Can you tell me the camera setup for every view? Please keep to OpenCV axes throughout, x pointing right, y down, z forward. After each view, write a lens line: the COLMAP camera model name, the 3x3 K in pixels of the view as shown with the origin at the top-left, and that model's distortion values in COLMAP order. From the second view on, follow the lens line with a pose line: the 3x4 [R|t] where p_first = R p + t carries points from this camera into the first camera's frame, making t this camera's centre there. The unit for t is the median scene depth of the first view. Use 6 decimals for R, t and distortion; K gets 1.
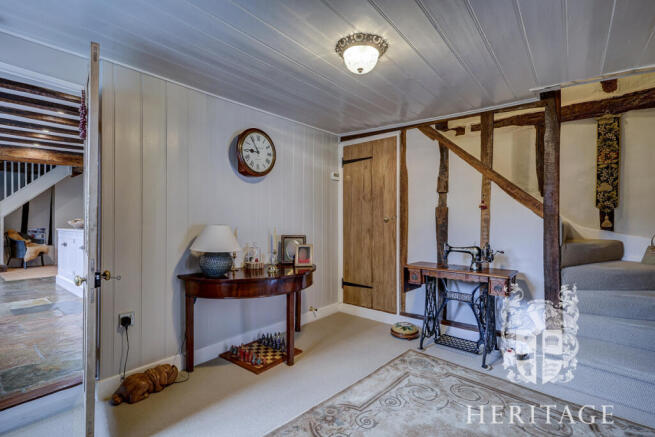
lens RADIAL K [[310.9, 0, 326.7], [0, 310.9, 221.6], [0, 0, 1]] dist [0.005239, -0.000571]
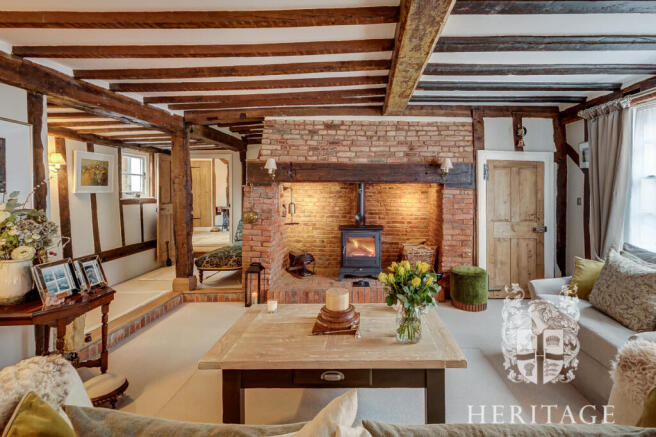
lens RADIAL K [[311.3, 0, 353.5], [0, 311.3, 188.7], [0, 0, 1]] dist [0.005239, -0.000571]
pose [[0.746600, -0.011006, 0.665182, -0.731713], [0.007626, 0.999939, 0.007985, -0.049858], [-0.665229, -0.000889, 0.746639, -2.069198]]
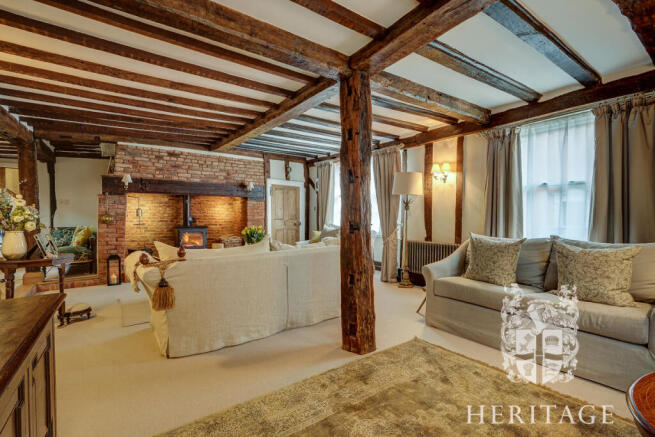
lens RADIAL K [[310.9, 0, 312.8], [0, 310.9, 220.4], [0, 0, 1]] dist [0.005239, -0.000571]
pose [[0.233481, -0.035160, 0.971726, -1.515521], [-0.003277, 0.999312, 0.036945, 0.016228], [-0.972356, -0.011811, 0.233205, -2.269647]]
